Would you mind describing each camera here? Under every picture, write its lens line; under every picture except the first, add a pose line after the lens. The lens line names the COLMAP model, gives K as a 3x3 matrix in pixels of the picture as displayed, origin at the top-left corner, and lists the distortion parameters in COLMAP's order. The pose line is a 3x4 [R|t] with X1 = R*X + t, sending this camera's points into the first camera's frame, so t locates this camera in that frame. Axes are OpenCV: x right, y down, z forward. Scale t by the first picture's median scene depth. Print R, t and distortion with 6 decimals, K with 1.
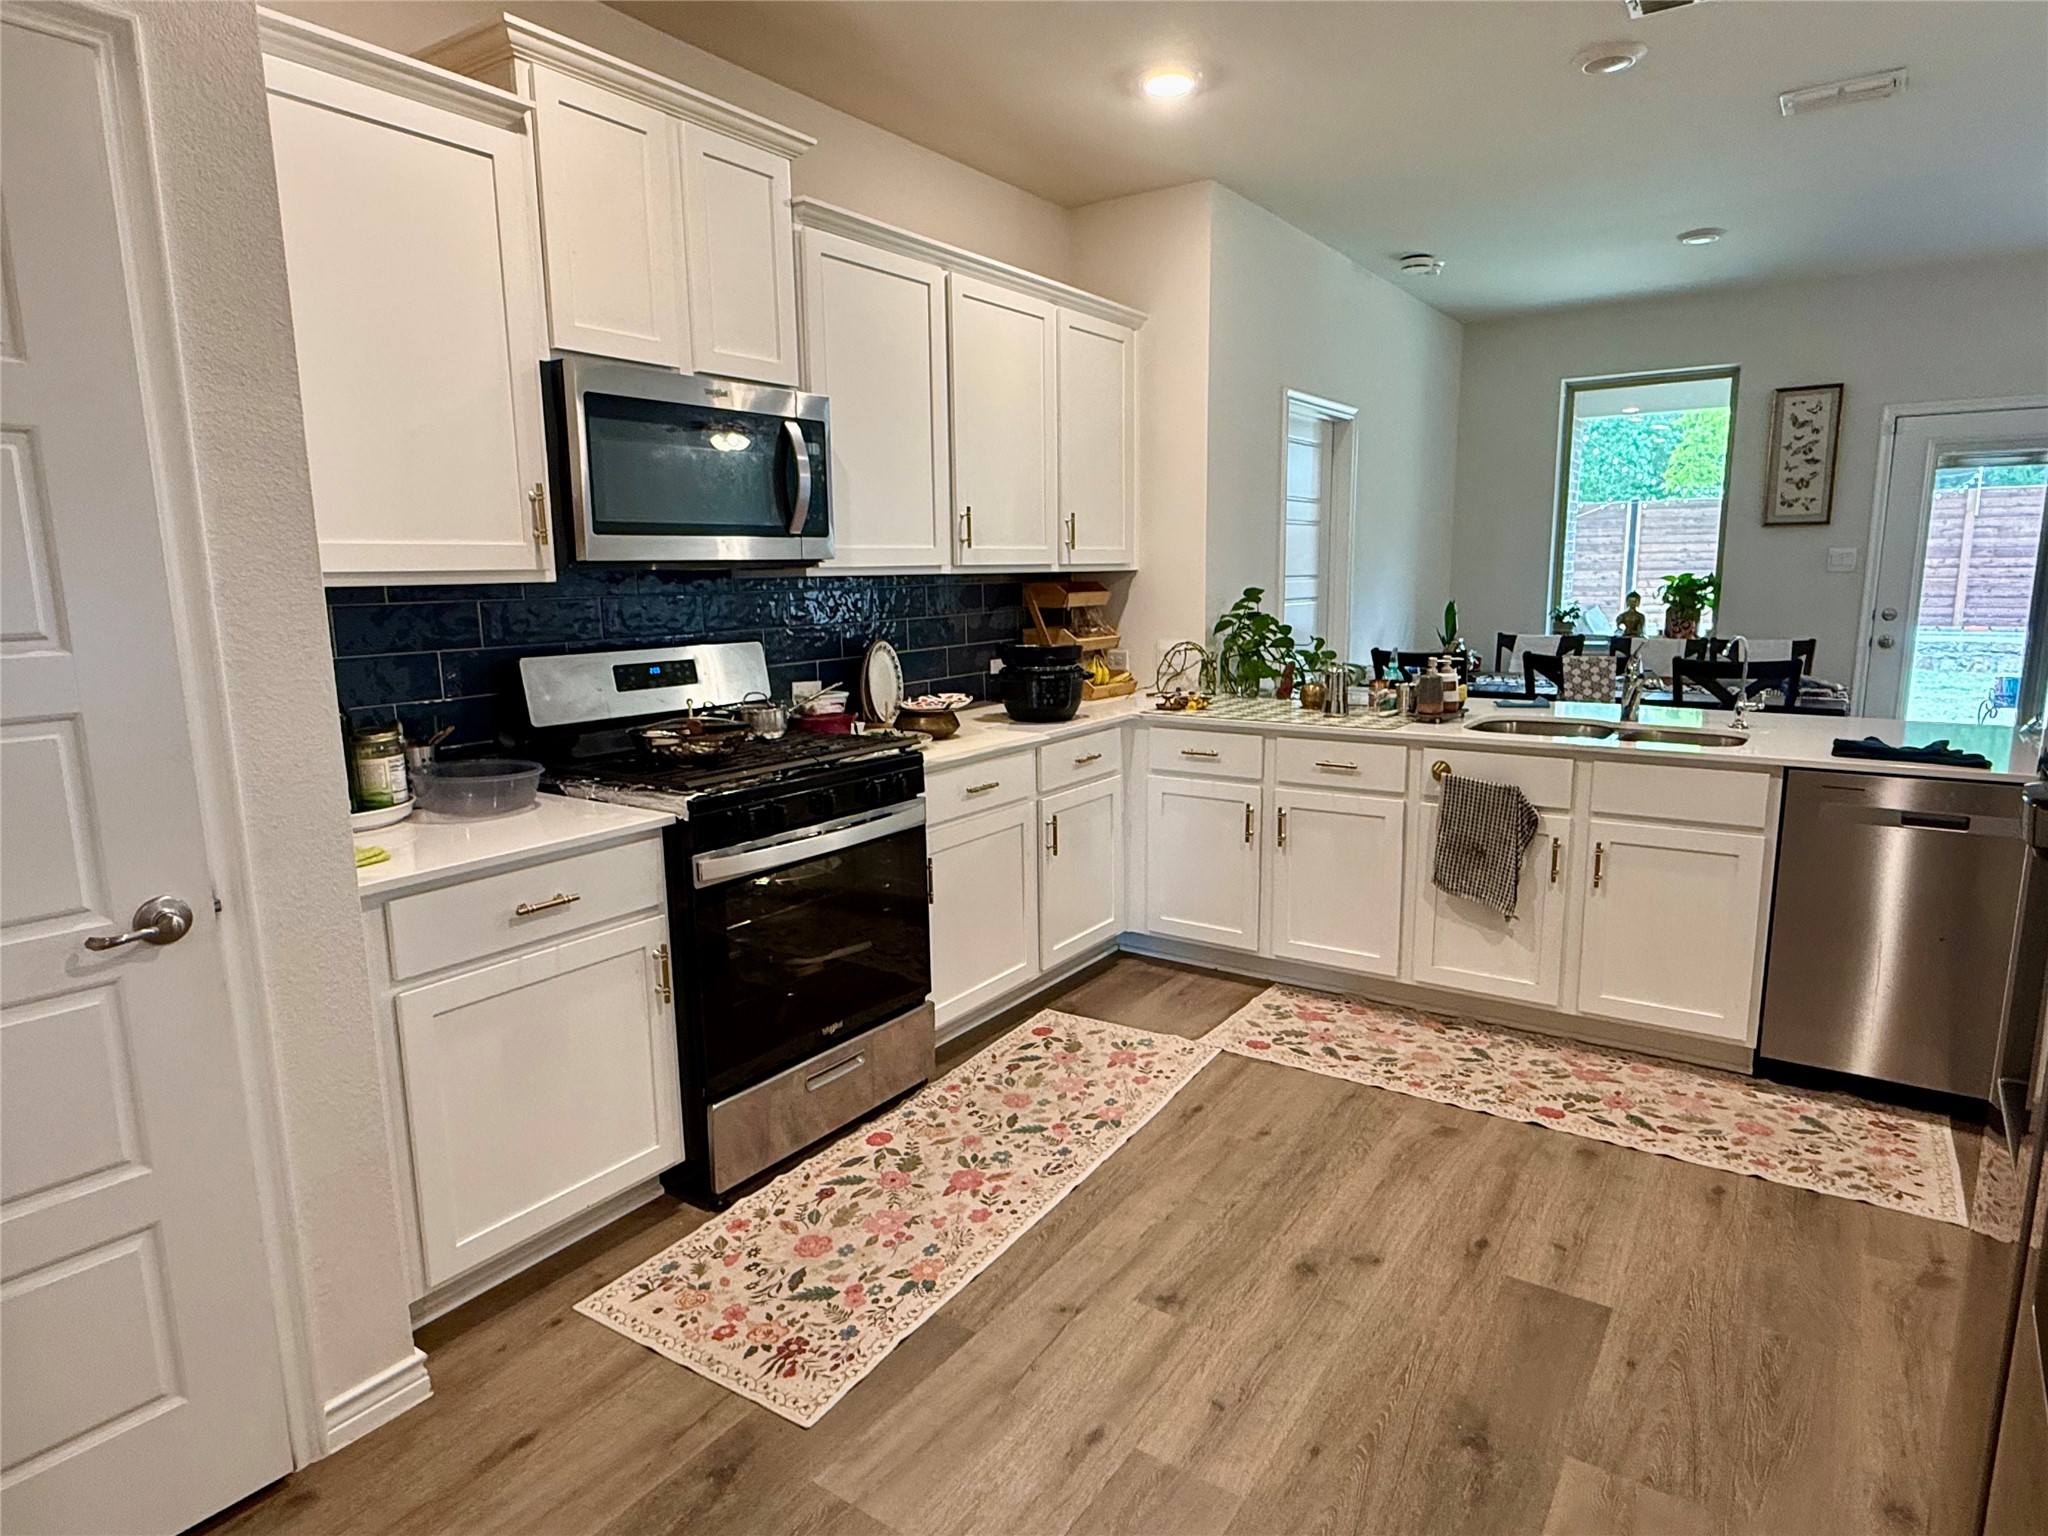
lens RADIAL K [[1192.9, 0, 1035.4], [0, 1192.9, 768.5], [0, 0, 1]] dist [0.002340, 0.001219]
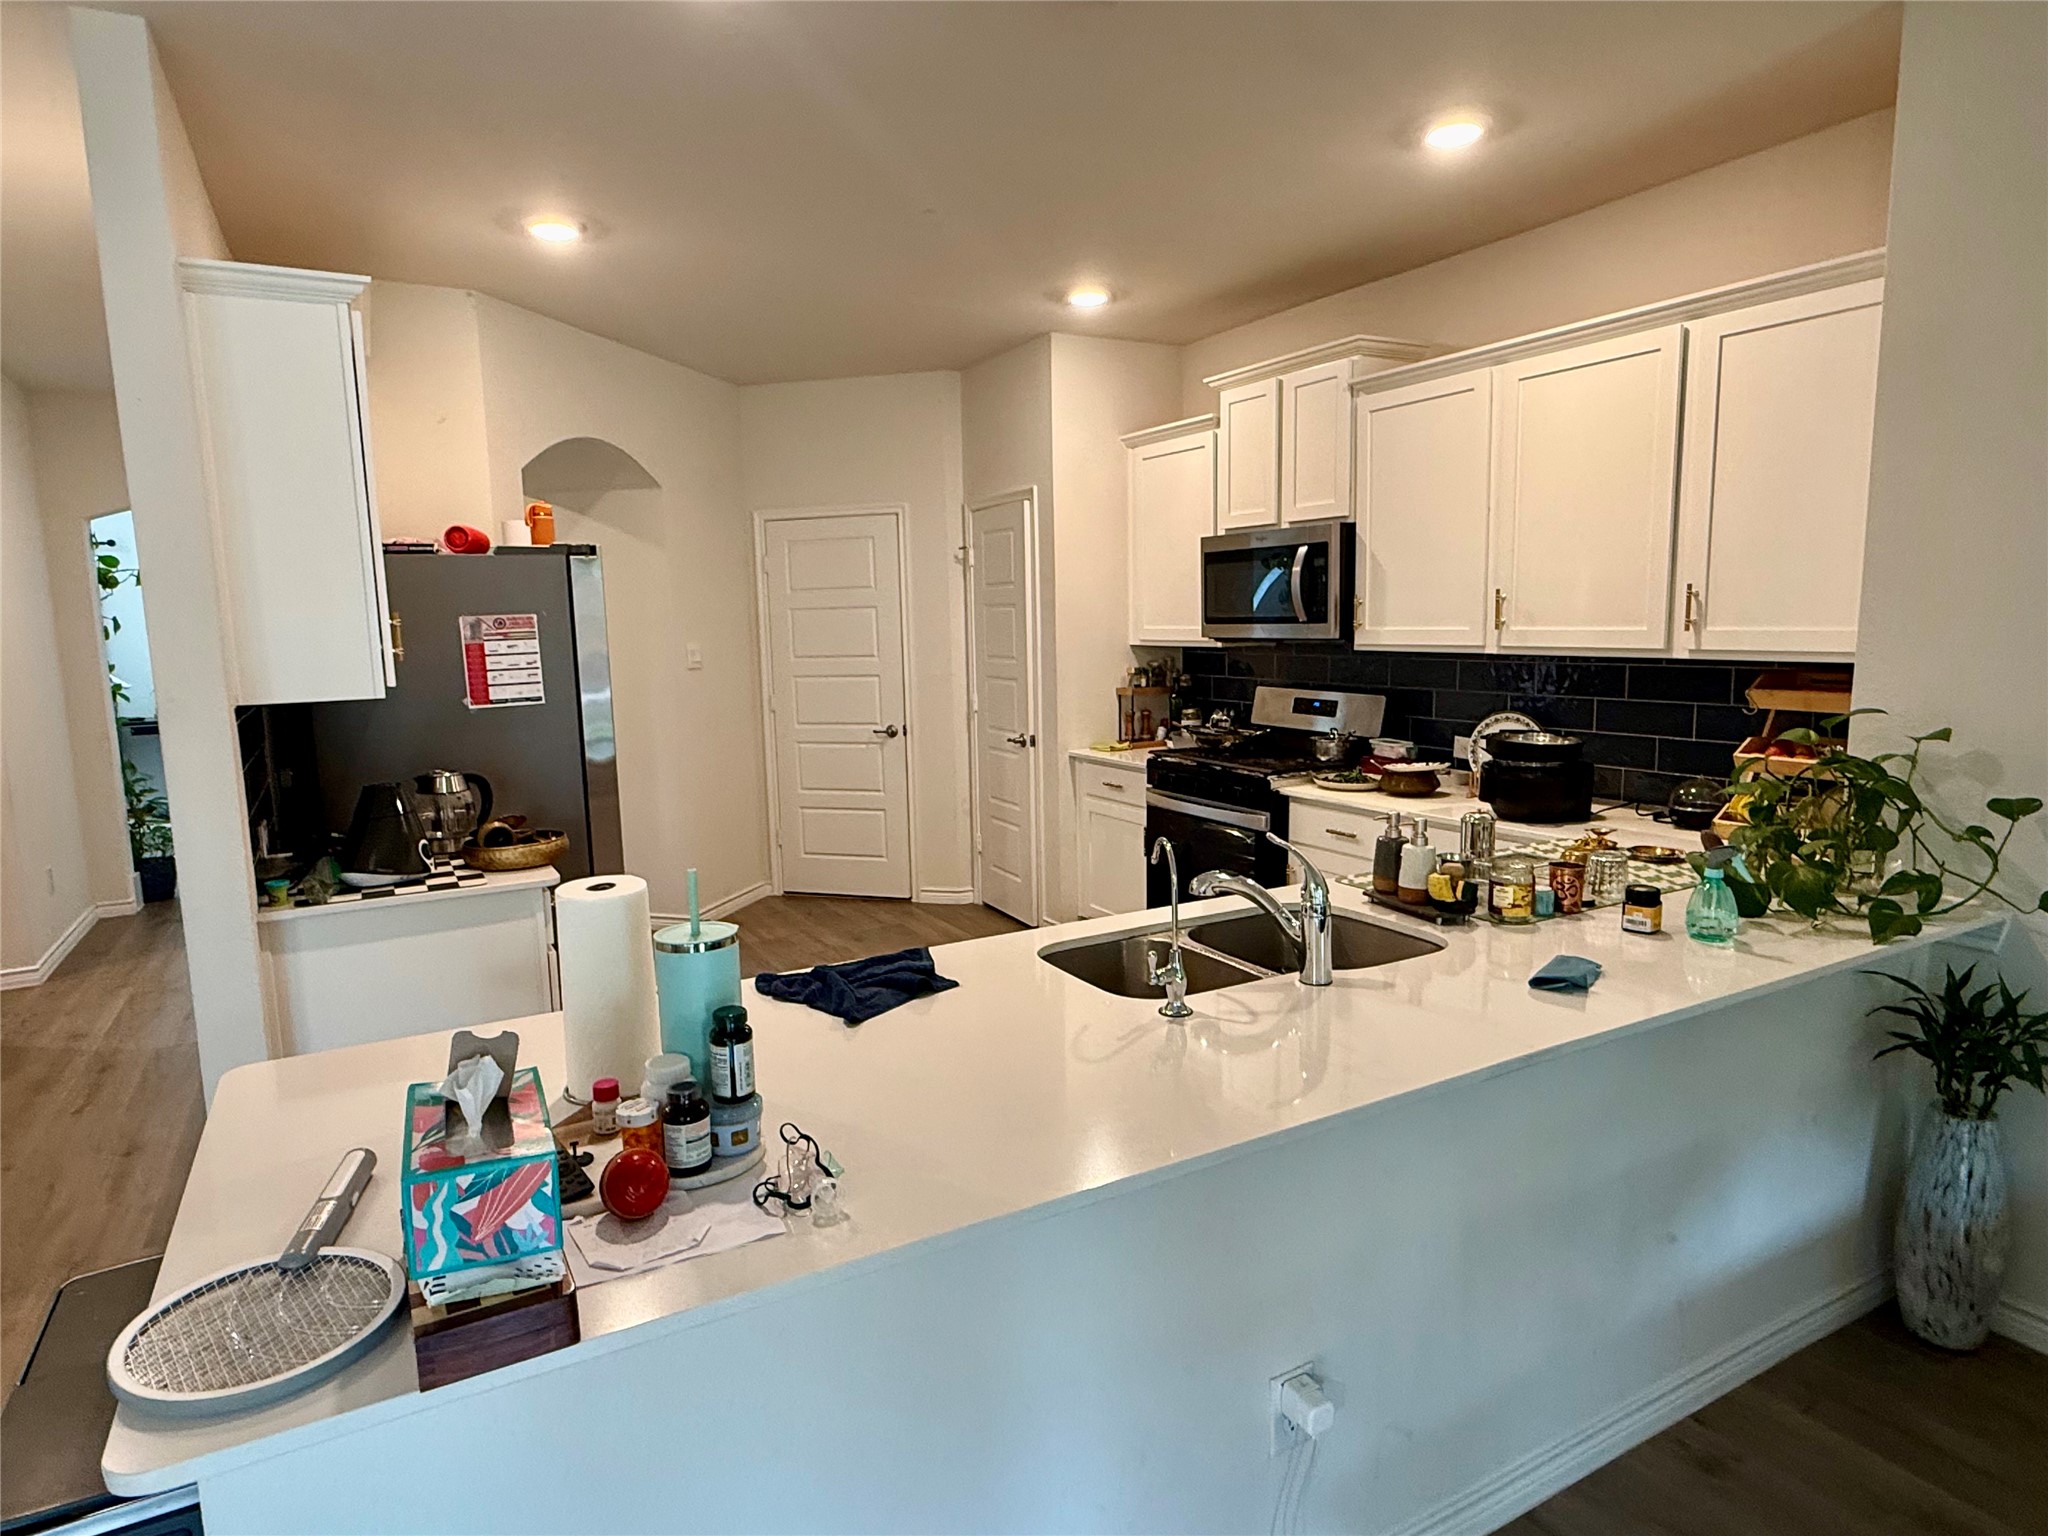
lens RADIAL K [[1192.9, 0, 1035.4], [0, 1192.9, 768.5], [0, 0, 1]] dist [0.002340, 0.001219]
pose [[-0.443500, 0.131590, -0.886562, 1.272375], [-0.133229, 0.968495, 0.210398, -0.285871], [0.886317, 0.211427, -0.411996, 1.355165]]
